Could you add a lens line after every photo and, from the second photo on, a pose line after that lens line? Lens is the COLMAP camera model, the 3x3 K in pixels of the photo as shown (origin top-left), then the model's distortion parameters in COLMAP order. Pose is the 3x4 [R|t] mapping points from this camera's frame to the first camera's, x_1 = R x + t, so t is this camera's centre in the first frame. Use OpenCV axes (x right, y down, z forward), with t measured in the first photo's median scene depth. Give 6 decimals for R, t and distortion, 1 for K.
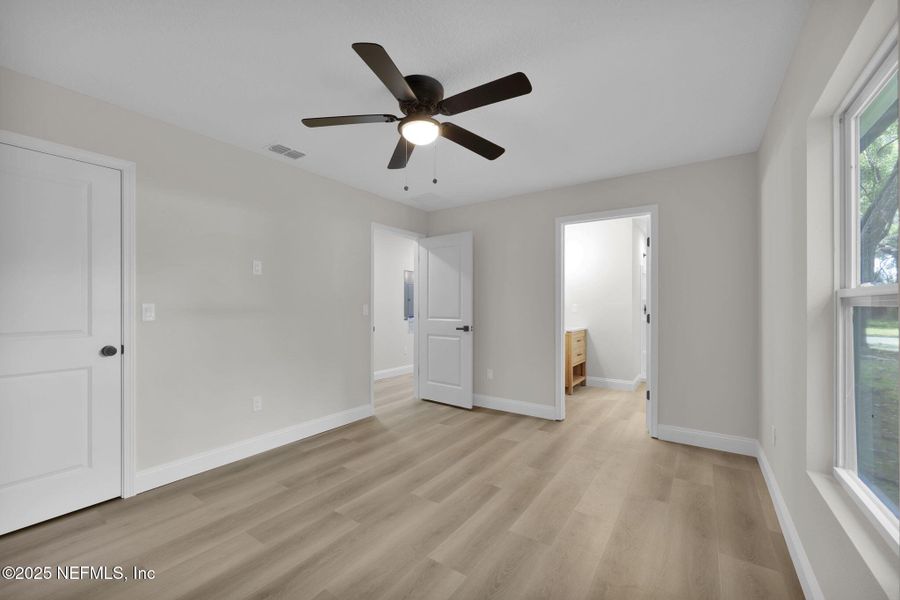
lens RADIAL K [[366.8, 0, 451.6], [0, 366.8, 303.6], [0, 0, 1]] dist [0.000616, 0.000156]
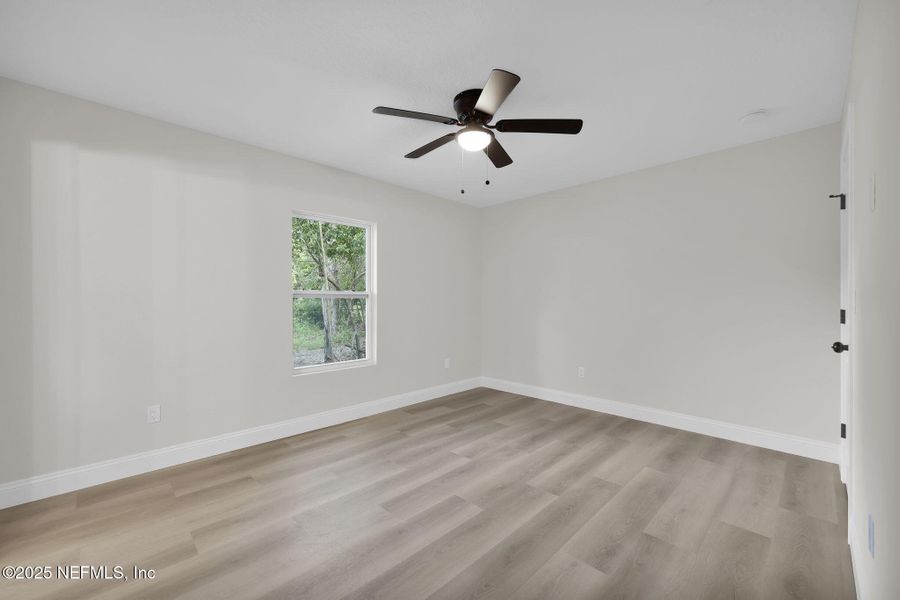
lens RADIAL K [[366.8, 0, 451.6], [0, 366.8, 303.6], [0, 0, 1]] dist [0.000616, 0.000156]
pose [[-0.983642, -0.000118, 0.180134, -0.203158], [0.000140, 0.999999, 0.001419, 0.026770], [-0.180134, 0.001421, -0.983641, 1.963457]]
